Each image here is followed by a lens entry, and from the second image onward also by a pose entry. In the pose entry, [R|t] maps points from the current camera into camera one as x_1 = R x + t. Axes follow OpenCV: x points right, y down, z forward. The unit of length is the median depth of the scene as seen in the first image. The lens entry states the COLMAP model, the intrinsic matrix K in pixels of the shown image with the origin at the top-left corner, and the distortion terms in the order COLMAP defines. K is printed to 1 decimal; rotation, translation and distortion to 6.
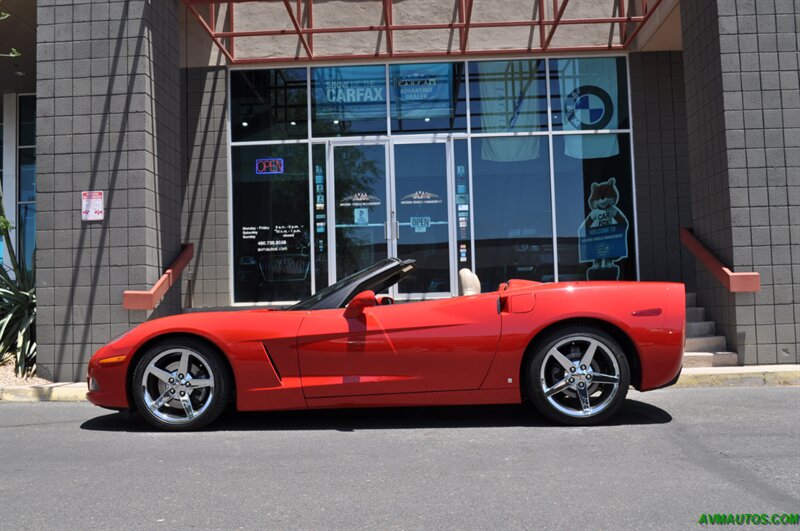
lens RADIAL K [[817.3, 0, 400.0], [0, 817.3, 265.5], [0, 0, 1]] dist [-0.055169, -0.004949]
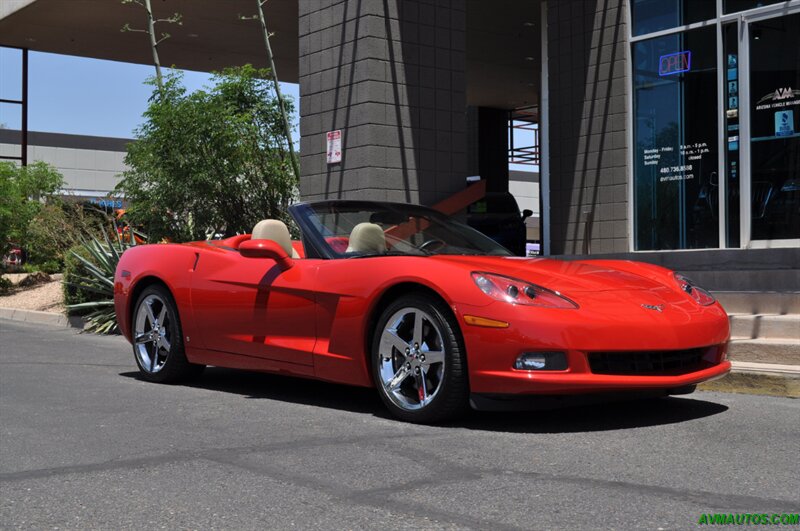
lens RADIAL K [[1138.3, 0, 400.0], [0, 1138.3, 265.5], [0, 0, 1]] dist [-0.017482, -0.002988]
pose [[0.642148, 0.011815, -0.766489, 0.466446], [0.035672, 0.998337, 0.045275, 0.003539], [0.765750, -0.056416, 0.640659, 0.154483]]
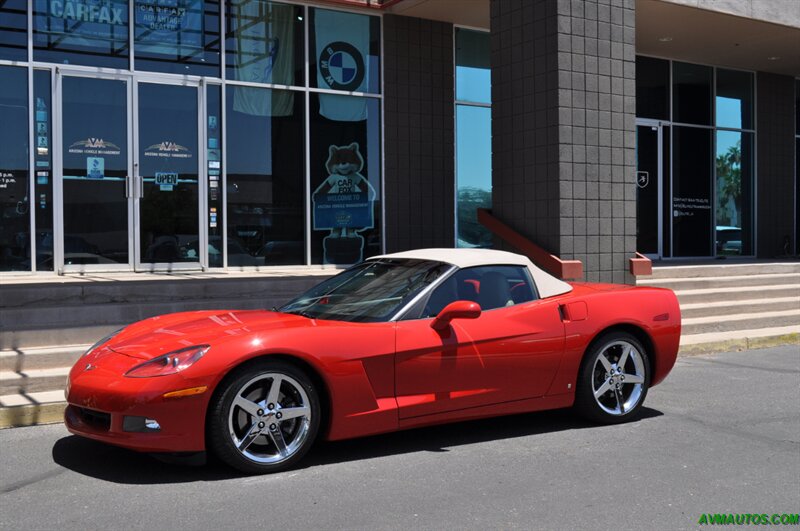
lens RADIAL K [[926.4, 0, 400.0], [0, 926.4, 265.5], [0, 0, 1]] dist [-0.044602, 0.004298]
pose [[0.825760, 0.008029, 0.563964, -0.312076], [-0.048760, 0.997171, 0.057197, -0.030039], [-0.561910, -0.074730, 0.823816, 0.073206]]
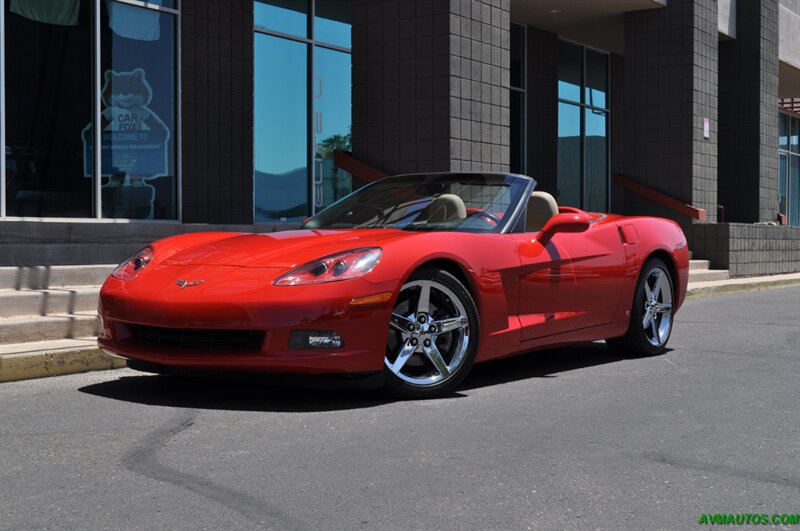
lens RADIAL K [[1138.3, 0, 400.0], [0, 1138.3, 265.5], [0, 0, 1]] dist [-0.017482, -0.002988]
pose [[0.539334, 0.008934, 0.842044, -0.510507], [-0.065517, 0.997358, 0.031382, 0.026703], [-0.839539, -0.072093, 0.538495, 0.221975]]
